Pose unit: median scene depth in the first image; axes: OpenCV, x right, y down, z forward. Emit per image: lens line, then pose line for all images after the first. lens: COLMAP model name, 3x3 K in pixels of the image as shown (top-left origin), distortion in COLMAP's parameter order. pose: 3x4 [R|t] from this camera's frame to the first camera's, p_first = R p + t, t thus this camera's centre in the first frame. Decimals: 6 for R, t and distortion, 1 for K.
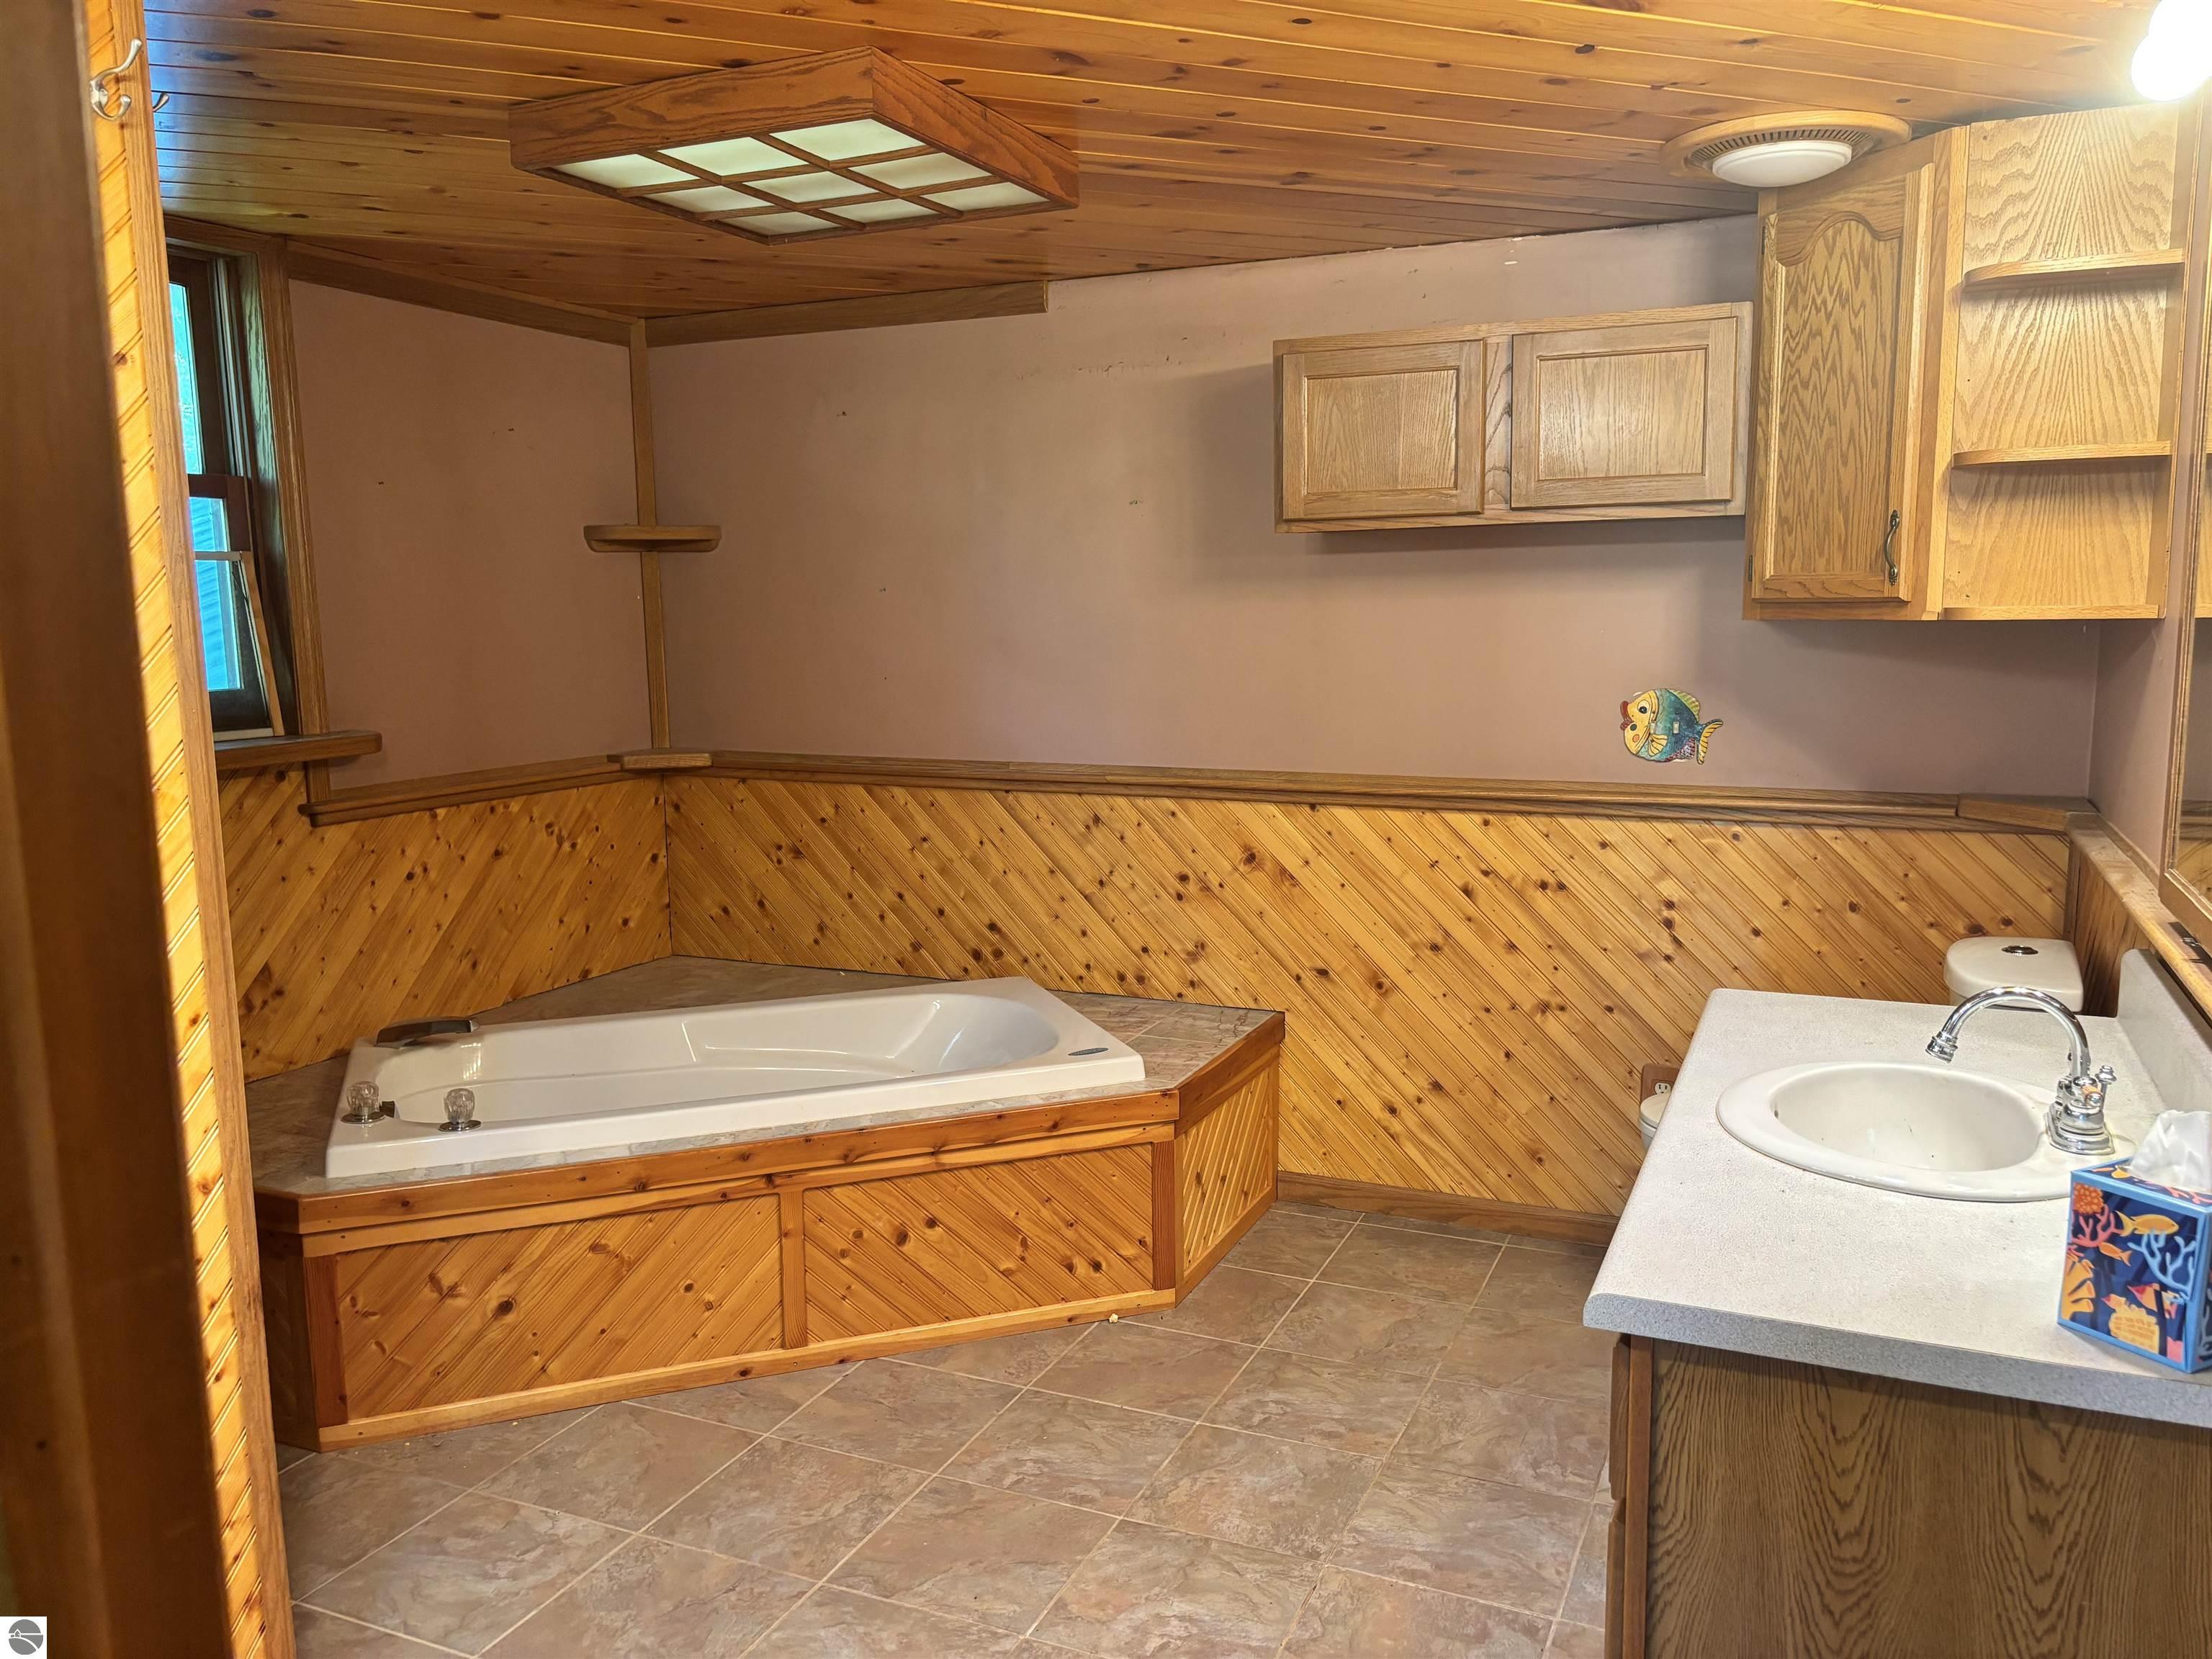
lens RADIAL K [[1665.4, 0, 1108.9], [0, 1665.4, 833.0], [0, 0, 1]] dist [0.022843, -0.012059]
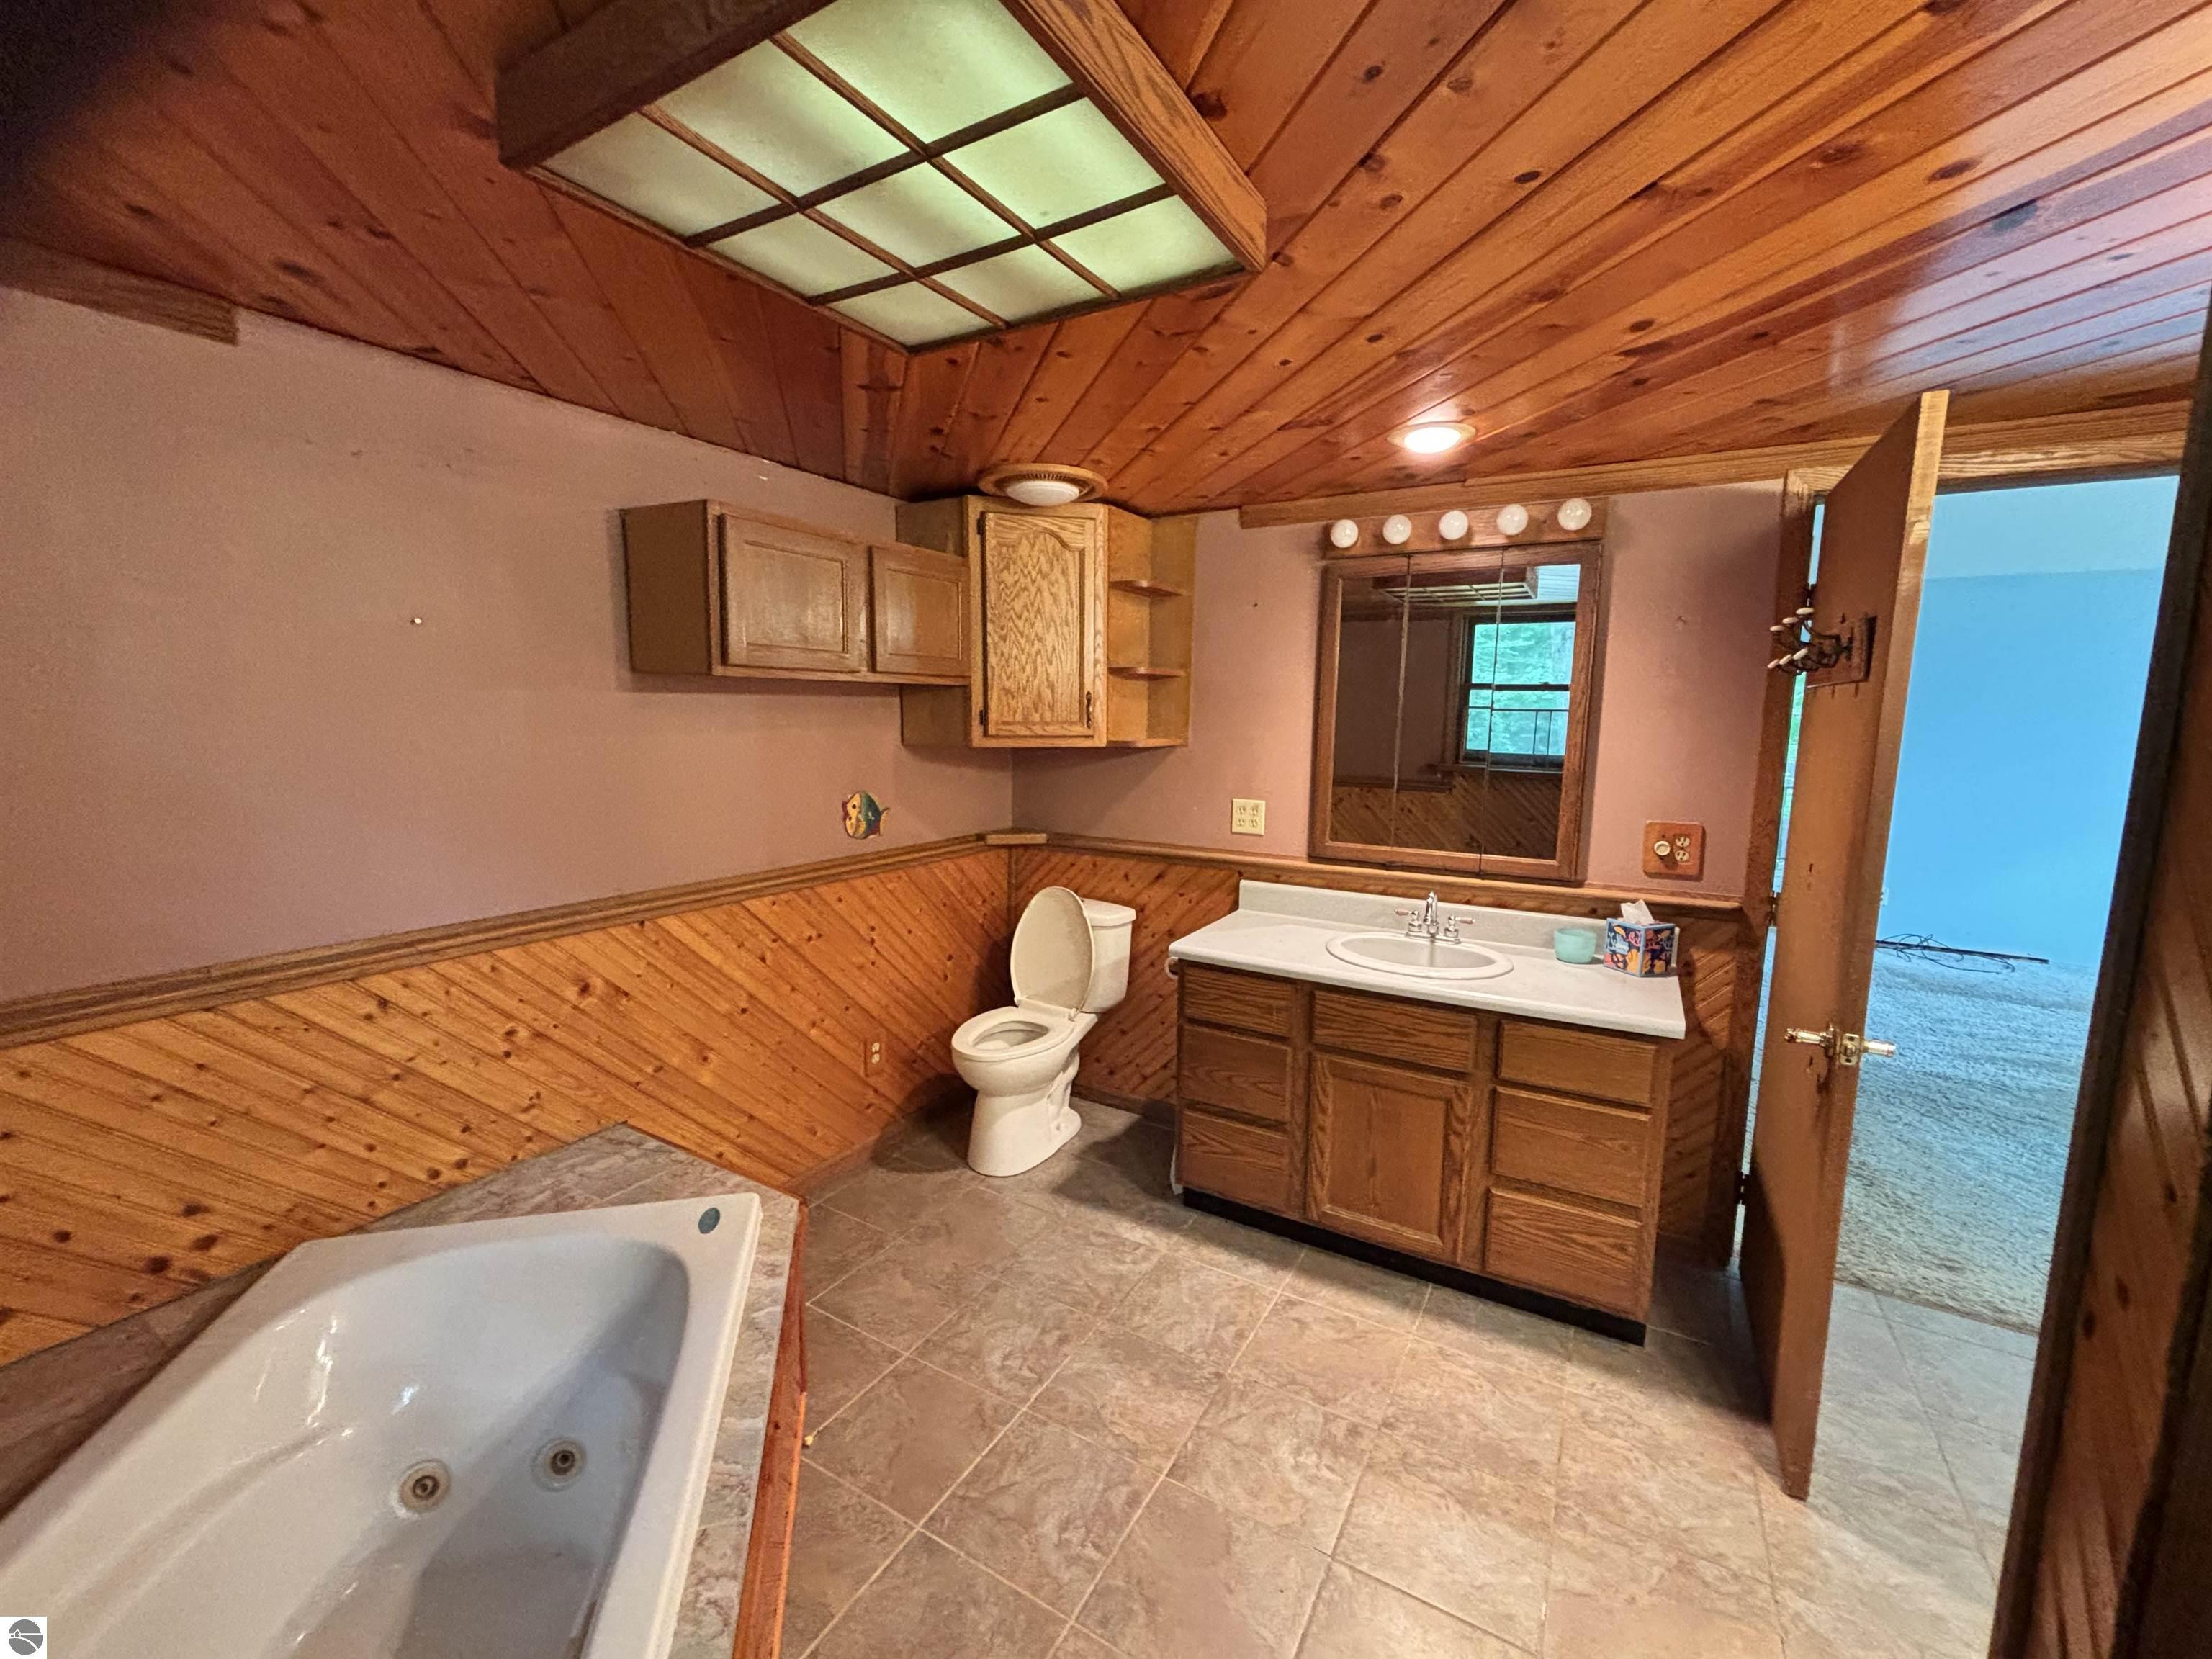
lens RADIAL K [[897.4, 0, 1108.5], [0, 897.4, 822.3], [0, 0, 1]] dist [-0.017800, -0.000169]
pose [[0.103355, -0.109633, 0.988584, -0.487014], [0.121914, 0.987809, 0.096801, -0.117732], [-0.987145, 0.110518, 0.115460, 0.731704]]
